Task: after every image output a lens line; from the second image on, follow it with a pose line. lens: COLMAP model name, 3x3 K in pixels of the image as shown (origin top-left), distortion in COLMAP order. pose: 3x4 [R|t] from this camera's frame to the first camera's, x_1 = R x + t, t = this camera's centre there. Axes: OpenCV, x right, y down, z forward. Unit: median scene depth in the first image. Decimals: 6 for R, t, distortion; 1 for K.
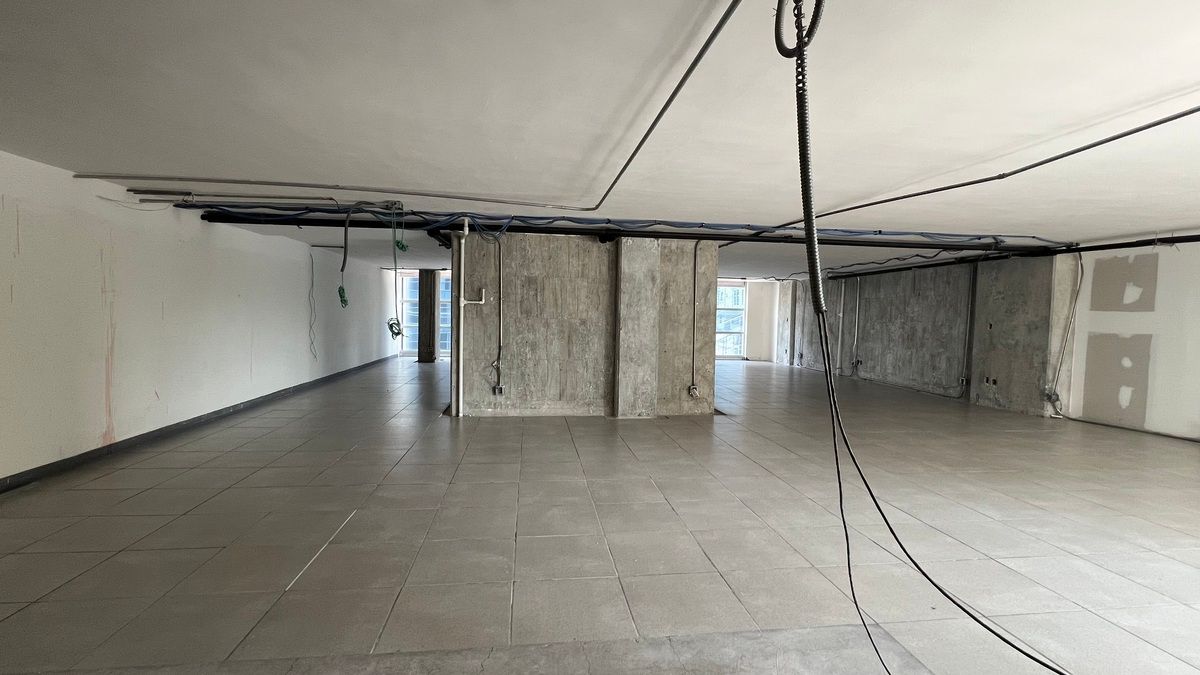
lens RADIAL K [[544.6, 0, 600.0], [0, 544.6, 337.5], [0, 0, 1]] dist [-0.001839, -0.000212]
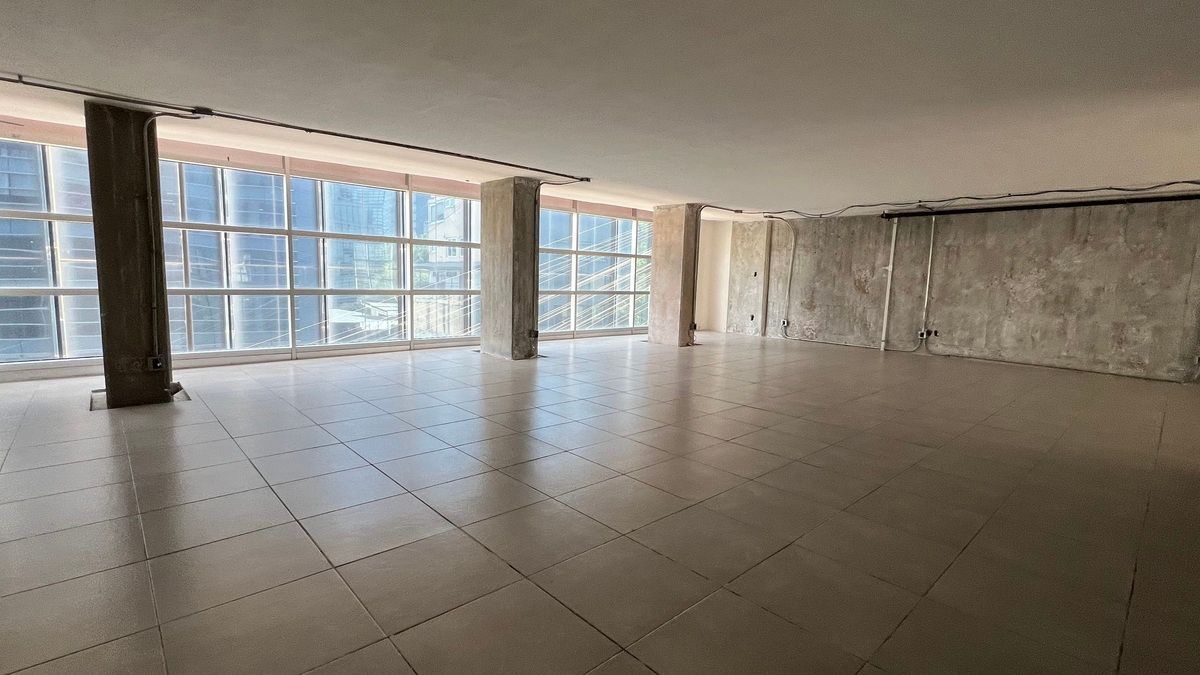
lens RADIAL K [[544.6, 0, 600.0], [0, 544.6, 337.5], [0, 0, 1]] dist [-0.001839, -0.000212]
pose [[0.814956, -0.063235, 0.576063, -0.543304], [0.013771, 0.995861, 0.089835, -0.035670], [-0.579359, -0.065278, 0.812454, 1.129765]]
